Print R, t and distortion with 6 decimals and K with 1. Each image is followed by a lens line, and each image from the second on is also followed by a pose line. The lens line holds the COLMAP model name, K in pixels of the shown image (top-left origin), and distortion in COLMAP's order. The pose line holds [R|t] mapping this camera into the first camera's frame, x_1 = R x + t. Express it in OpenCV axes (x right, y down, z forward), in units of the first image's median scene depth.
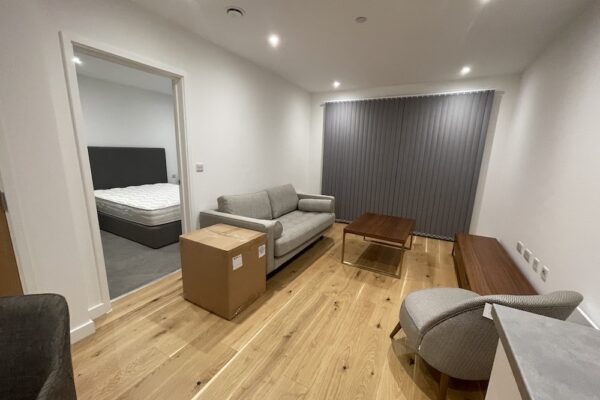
lens RADIAL K [[243.6, 0, 299.0], [0, 243.6, 202.0], [0, 0, 1]] dist [-0.002388, 0.000179]
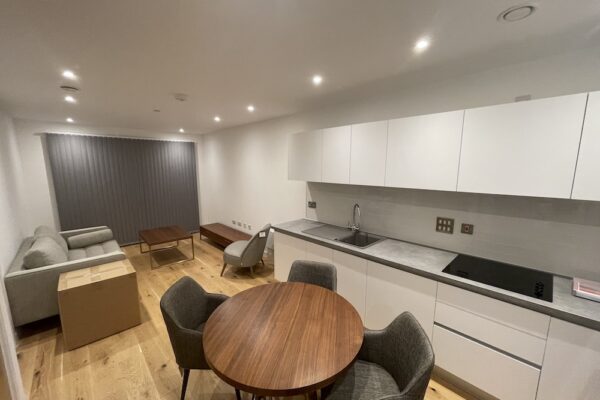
lens RADIAL K [[243.6, 0, 300.4], [0, 243.6, 200.4], [0, 0, 1]] dist [-0.002388, 0.000179]
pose [[0.294673, -0.164572, 0.941320, -0.721784], [0.203264, 0.973311, 0.106535, -0.086197], [-0.933730, 0.159944, 0.320260, -0.219382]]
